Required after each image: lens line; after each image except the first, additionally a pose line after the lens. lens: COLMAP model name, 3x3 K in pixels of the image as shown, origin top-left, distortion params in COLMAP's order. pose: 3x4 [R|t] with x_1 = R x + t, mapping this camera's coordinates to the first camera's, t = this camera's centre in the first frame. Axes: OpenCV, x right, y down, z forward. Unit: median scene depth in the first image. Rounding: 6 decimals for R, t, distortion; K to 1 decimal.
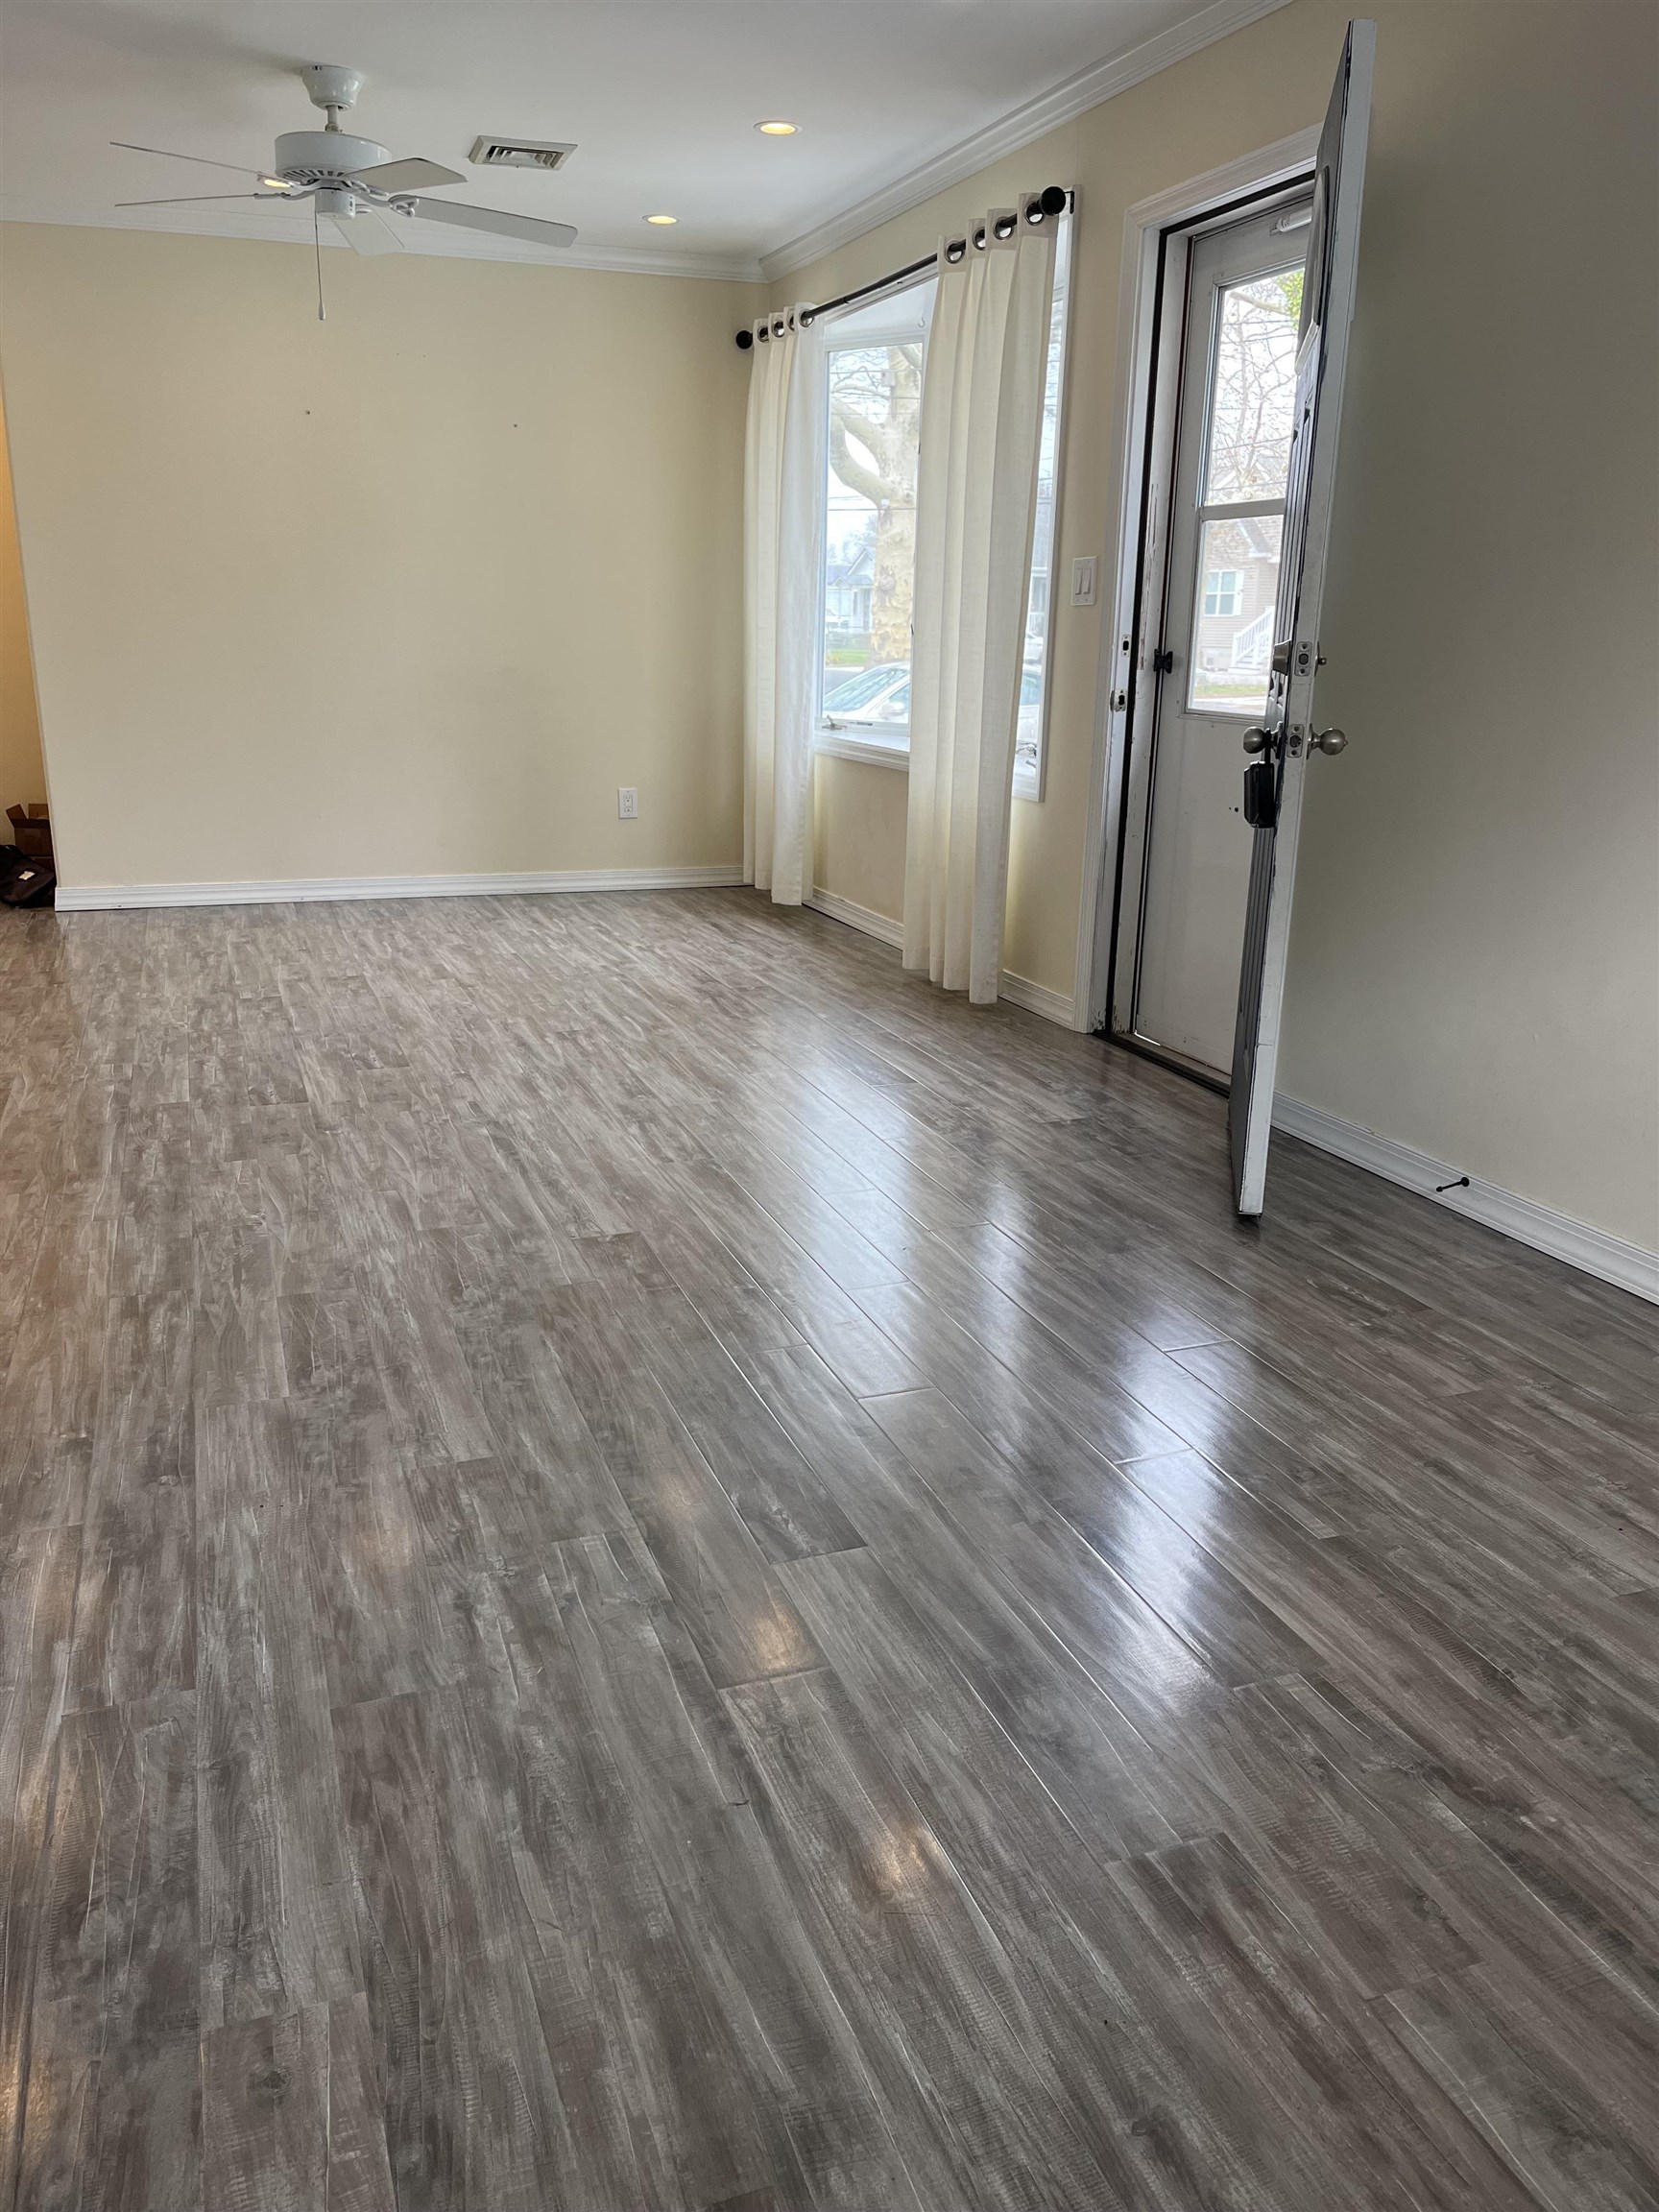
lens RADIAL K [[1660.5, 0, 820.0], [0, 1660.5, 1113.6], [0, 0, 1]] dist [0.070666, -0.115839]
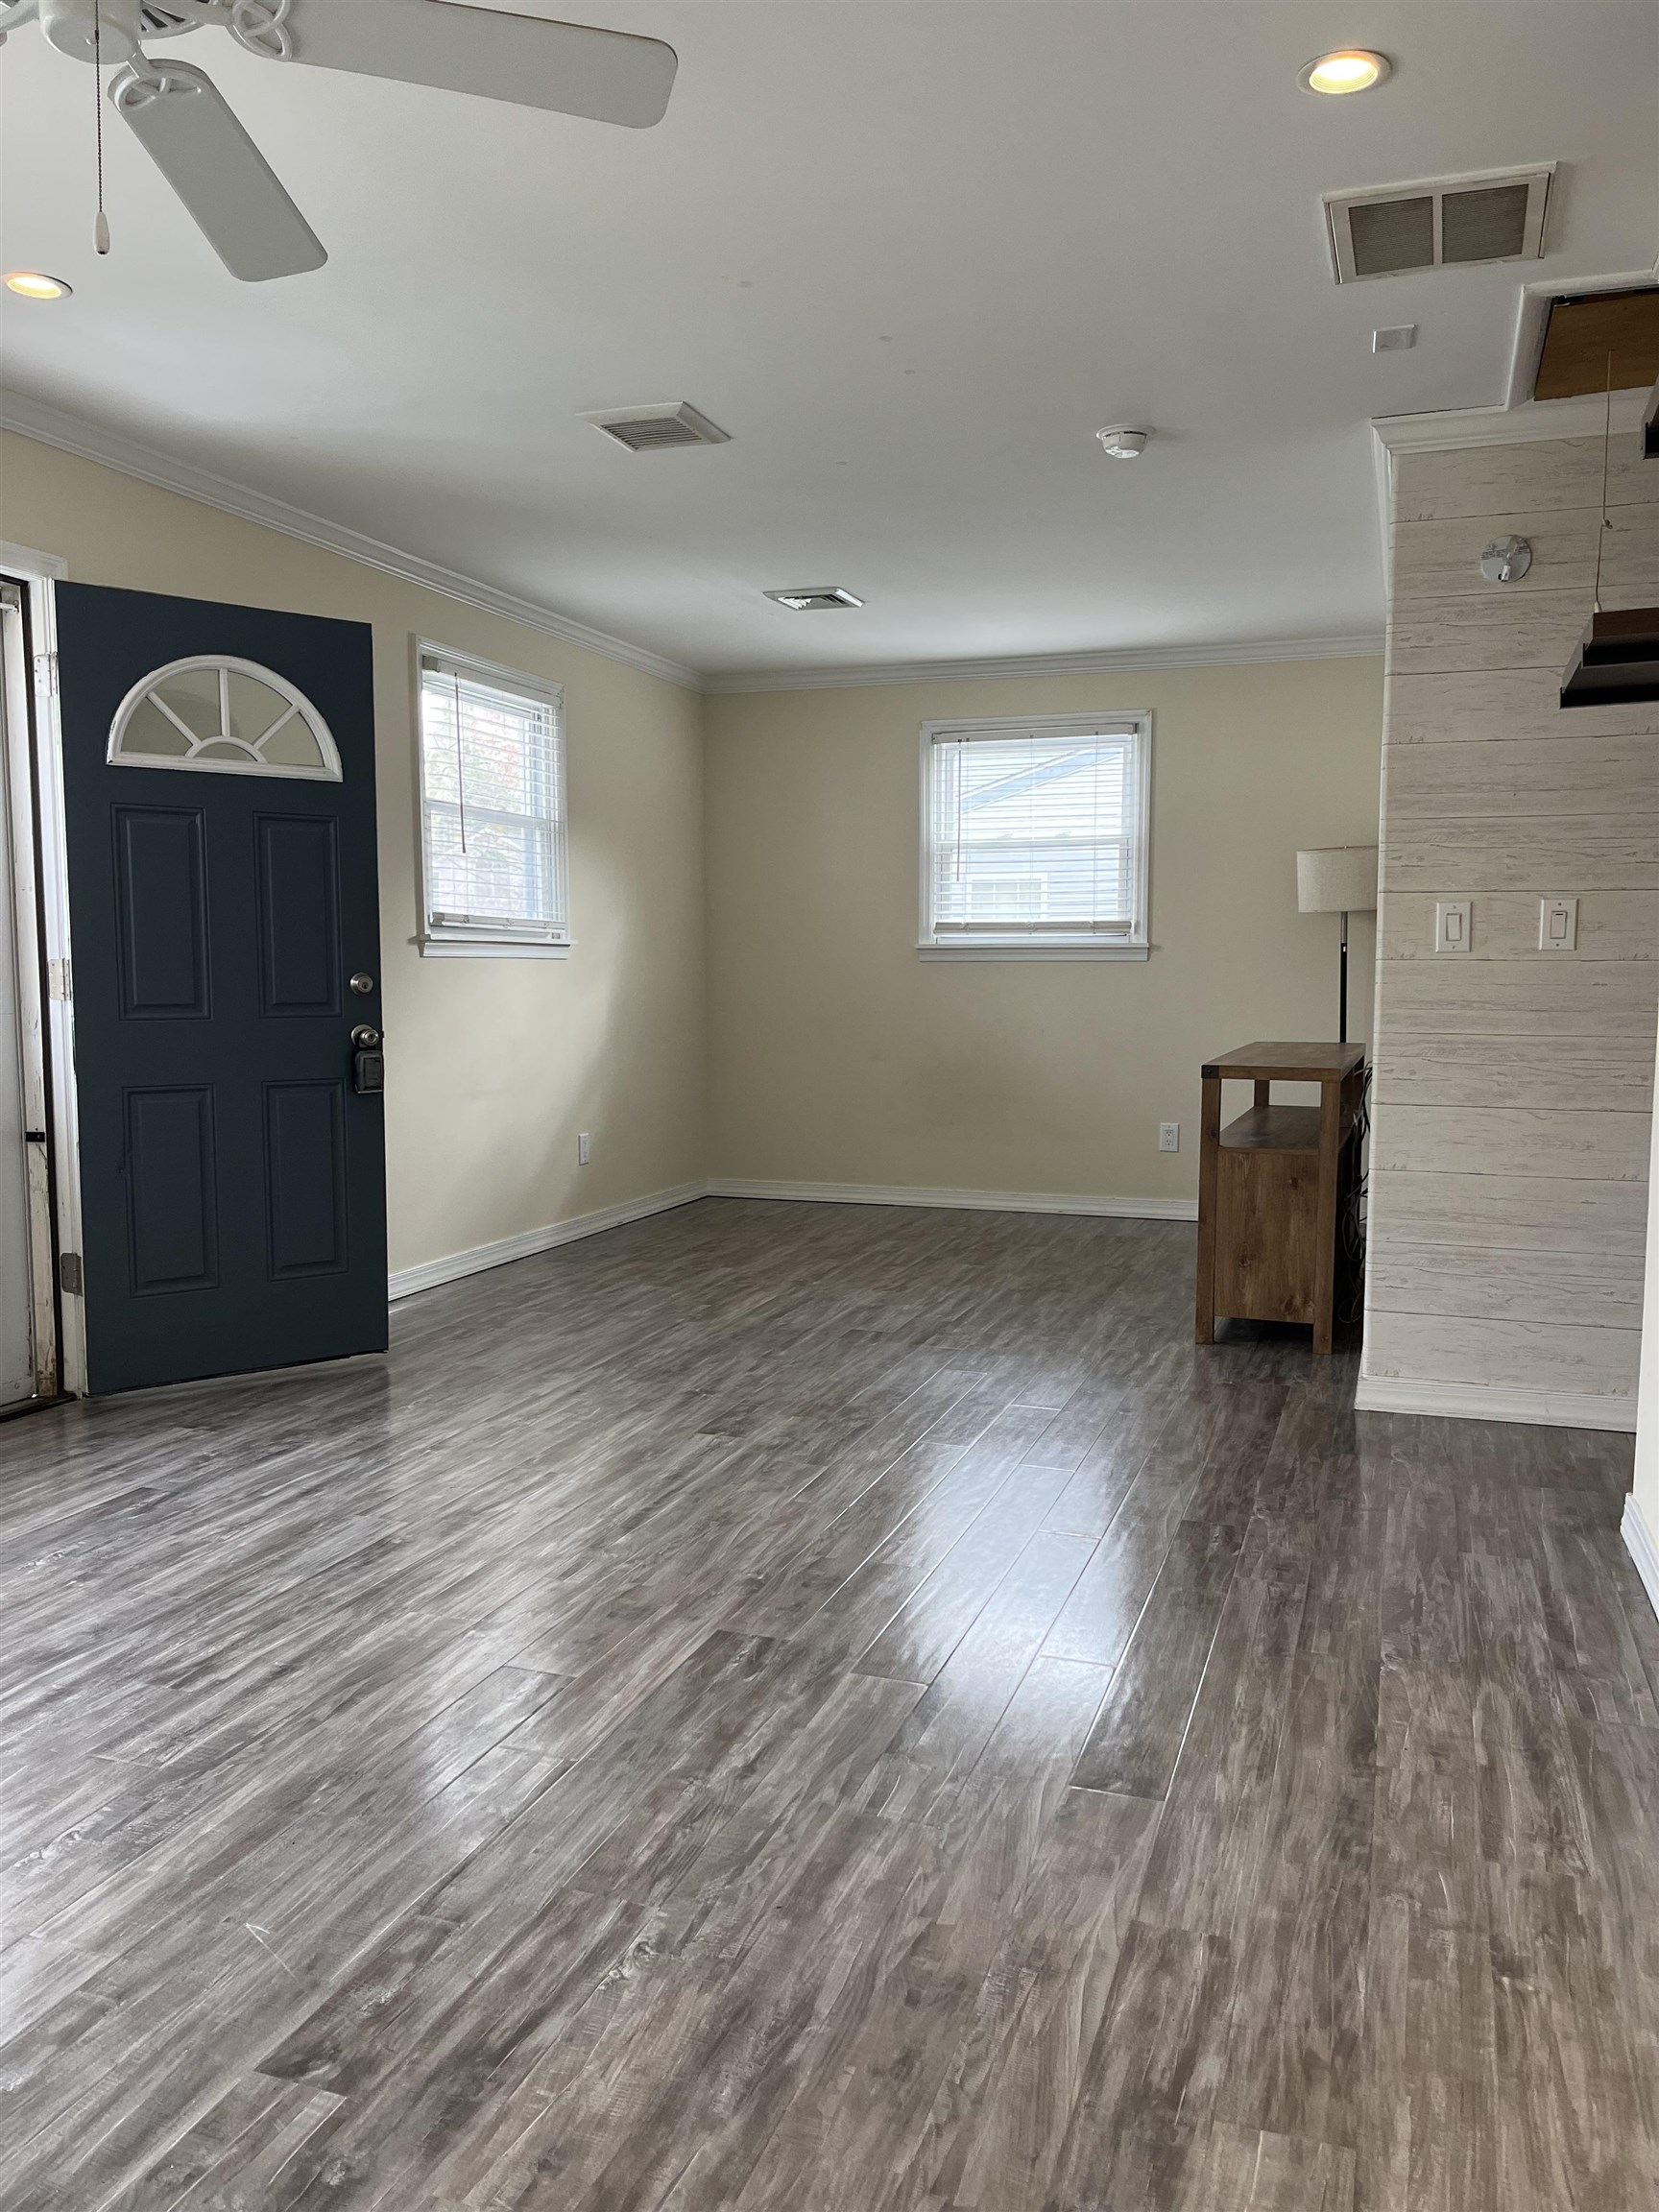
lens RADIAL K [[1663.3, 0, 833.7], [0, 1663.3, 1111.2], [0, 0, 1]] dist [0.089190, -0.111433]
pose [[-0.773912, -0.072970, 0.629076, -0.918090], [0.164243, 0.936225, 0.310655, -0.505530], [-0.611625, 0.343741, -0.712571, 1.655167]]
